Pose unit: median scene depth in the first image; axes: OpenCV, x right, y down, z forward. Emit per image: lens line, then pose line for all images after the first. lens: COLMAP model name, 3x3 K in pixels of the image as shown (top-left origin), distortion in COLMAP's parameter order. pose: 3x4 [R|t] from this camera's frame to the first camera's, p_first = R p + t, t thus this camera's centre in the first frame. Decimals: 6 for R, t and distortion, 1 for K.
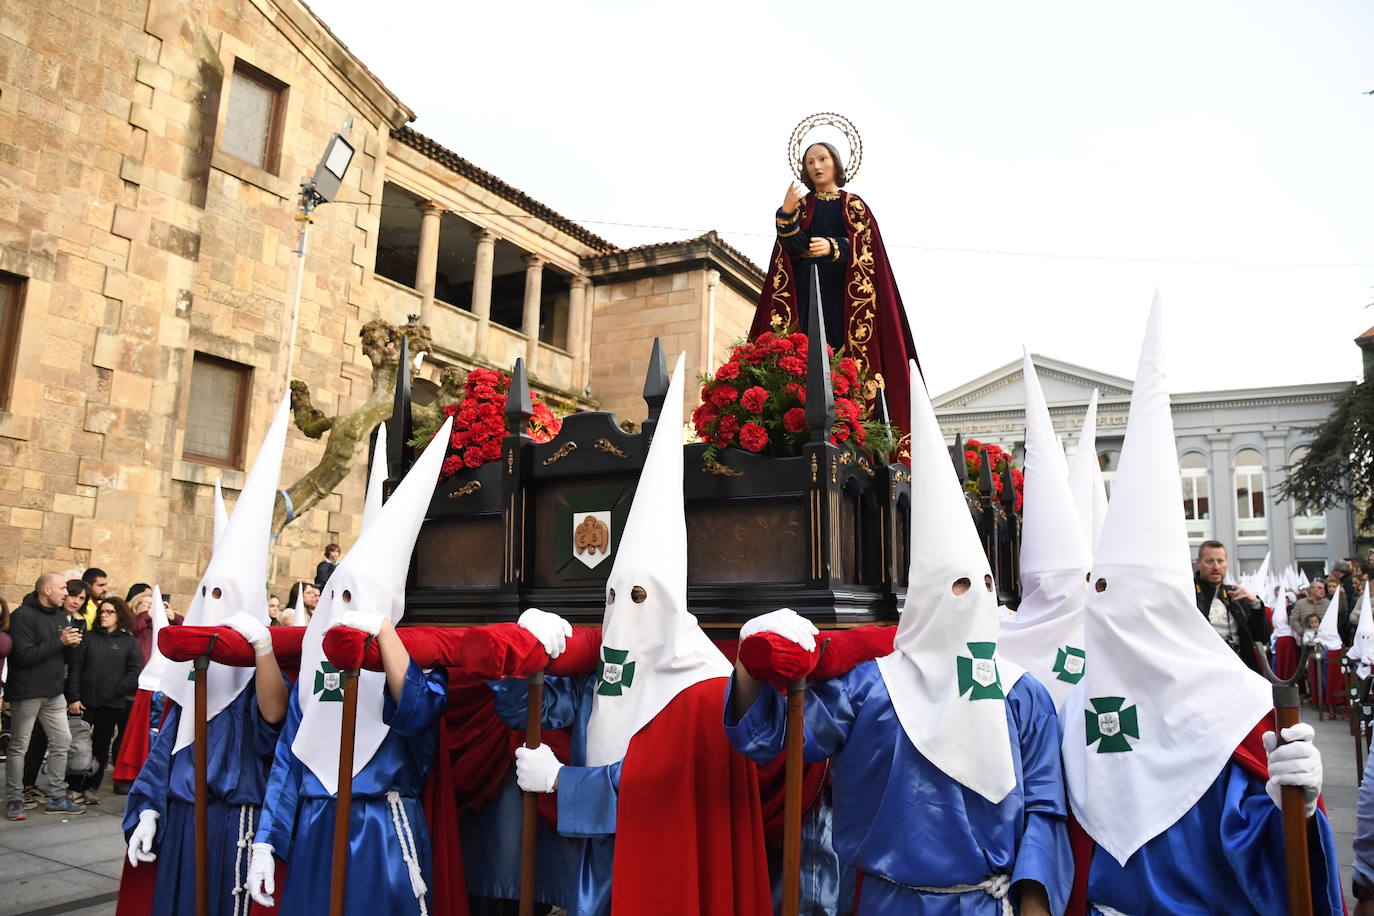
lens RADIAL K [[1068.0, 0, 686.8], [0, 1068.0, 464.0], [0, 0, 1]] dist [-0.149541, 0.078938]
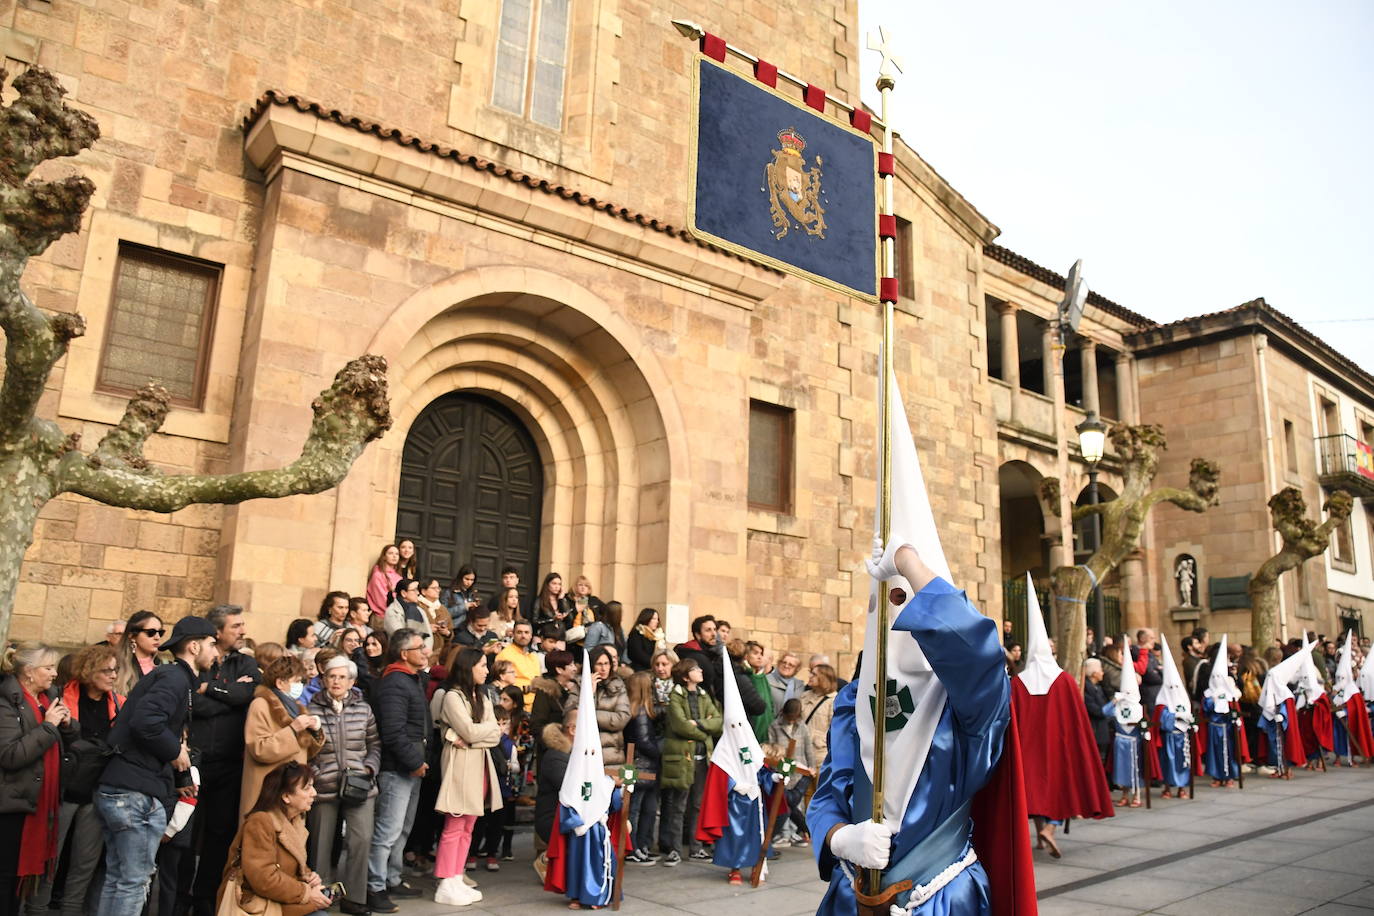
lens RADIAL K [[1068.0, 0, 685.6], [0, 1068.0, 453.4], [0, 0, 1]] dist [-0.149541, 0.078938]
pose [[0.931814, -0.081440, -0.353682, -0.181812], [0.056142, 0.995113, -0.081226, -0.016626], [0.358569, 0.055831, 0.931832, -0.168127]]
